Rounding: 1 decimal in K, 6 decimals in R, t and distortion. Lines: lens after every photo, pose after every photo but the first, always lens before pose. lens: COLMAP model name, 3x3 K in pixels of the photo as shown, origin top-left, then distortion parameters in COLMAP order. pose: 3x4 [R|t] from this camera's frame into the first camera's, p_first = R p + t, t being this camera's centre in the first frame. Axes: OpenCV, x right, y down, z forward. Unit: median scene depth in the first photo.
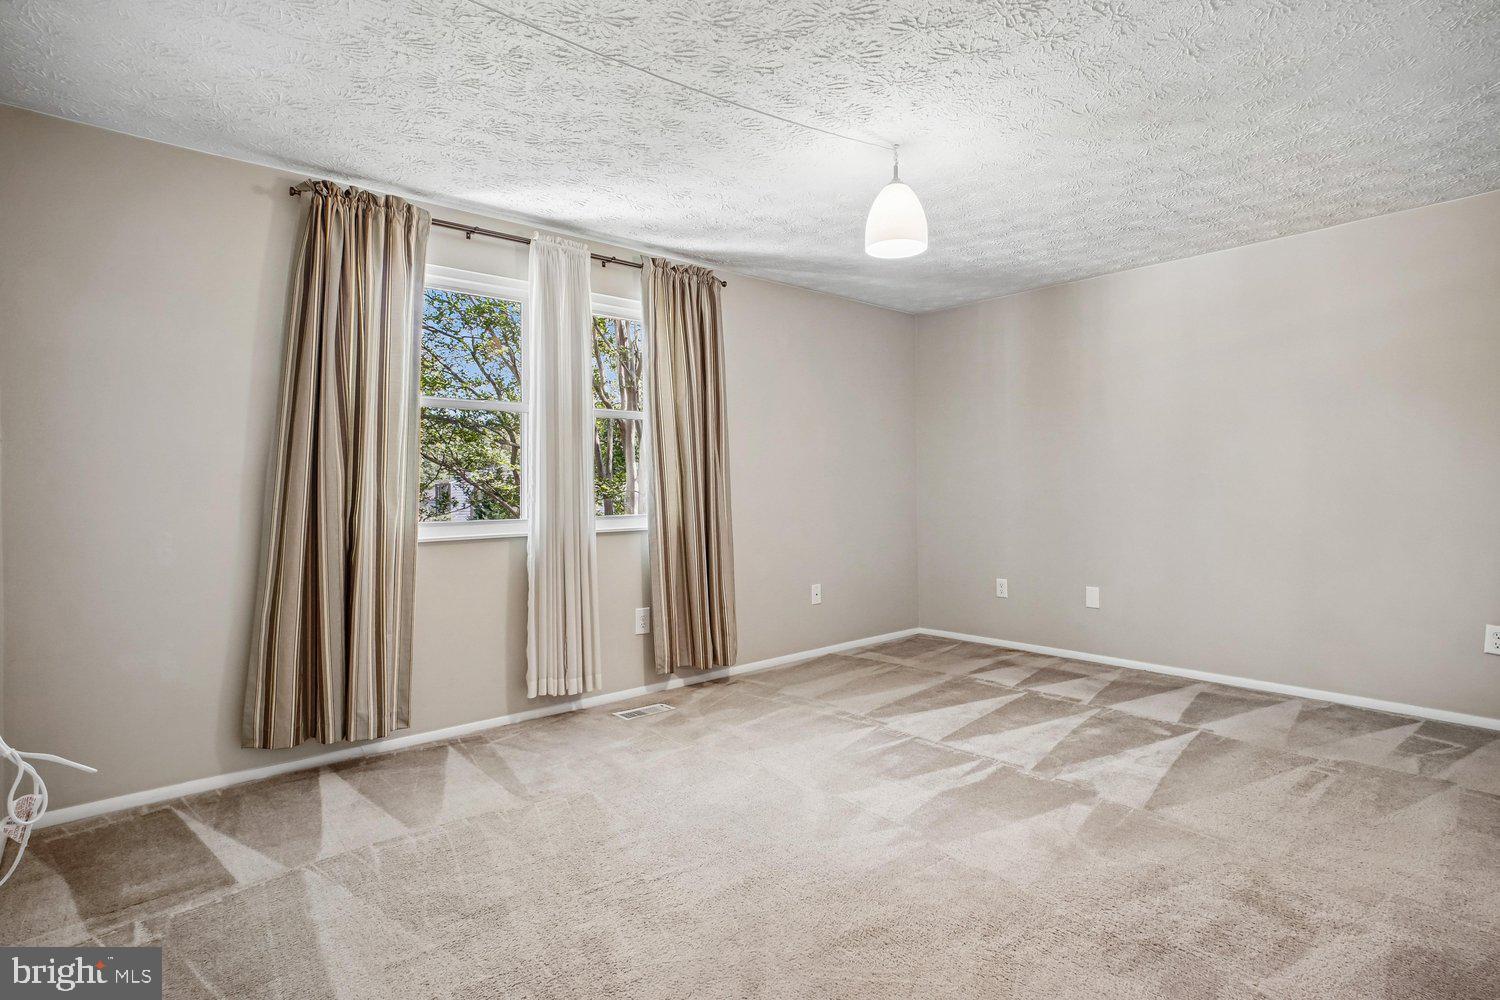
lens RADIAL K [[733.9, 0, 750.0], [0, 733.9, 500.0], [0, 0, 1]] dist [-0.042694, 0.025494]
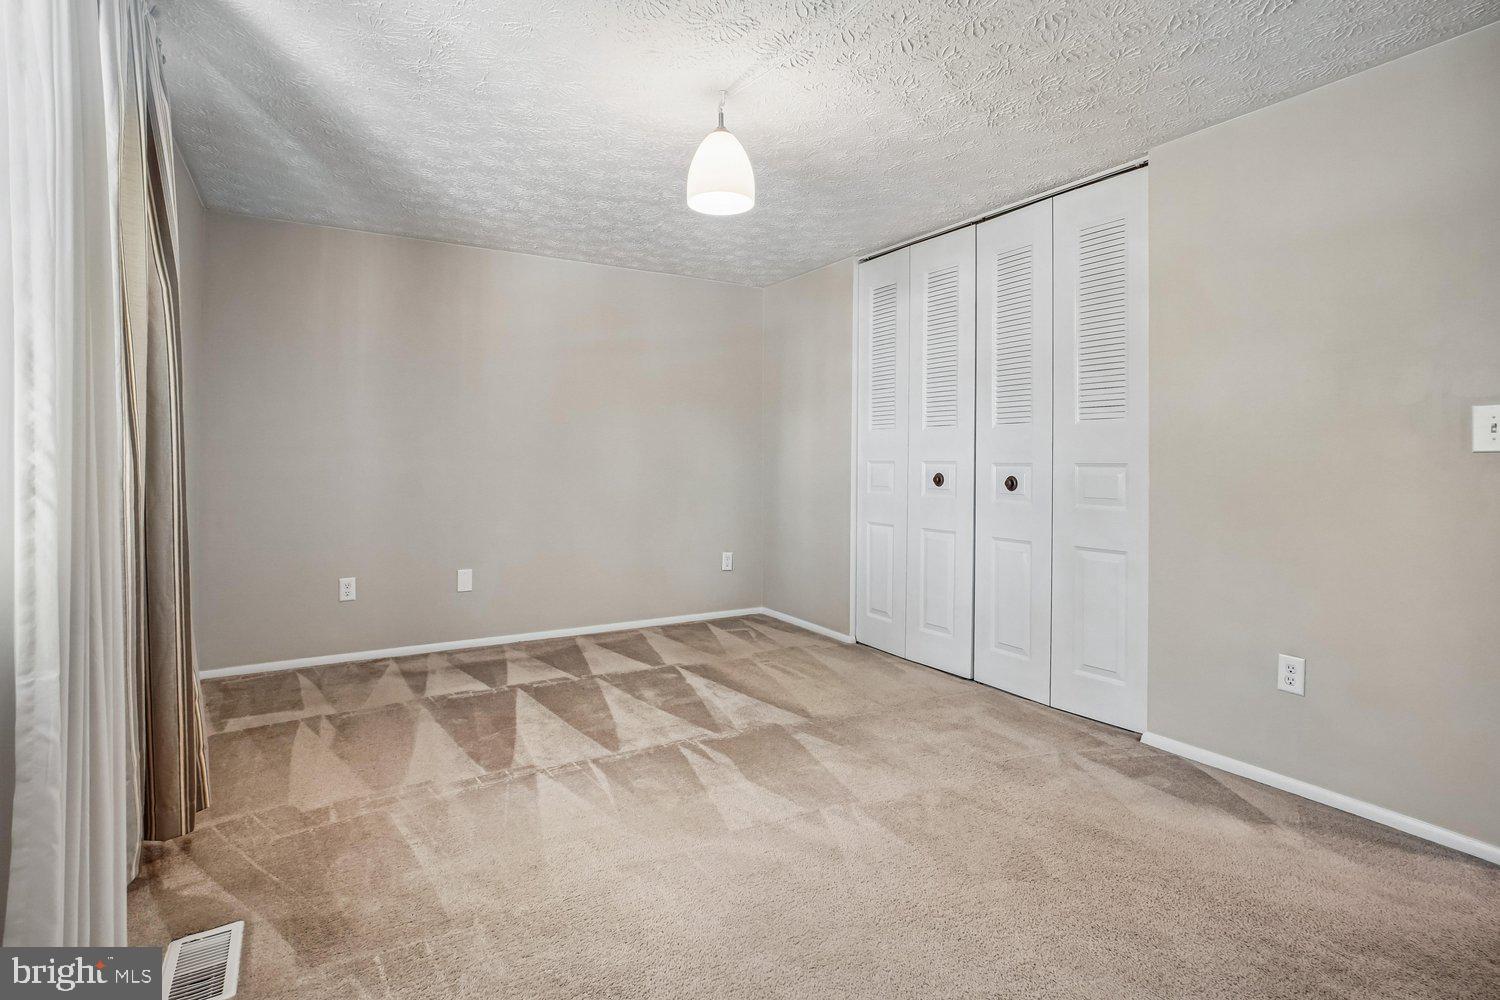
lens RADIAL K [[733.9, 0, 750.0], [0, 733.9, 500.0], [0, 0, 1]] dist [-0.042694, 0.025494]
pose [[0.196359, -0.046985, 0.979406, -0.581583], [0.012364, 0.998891, 0.045441, -0.013504], [-0.980454, 0.003187, 0.196722, 0.687622]]
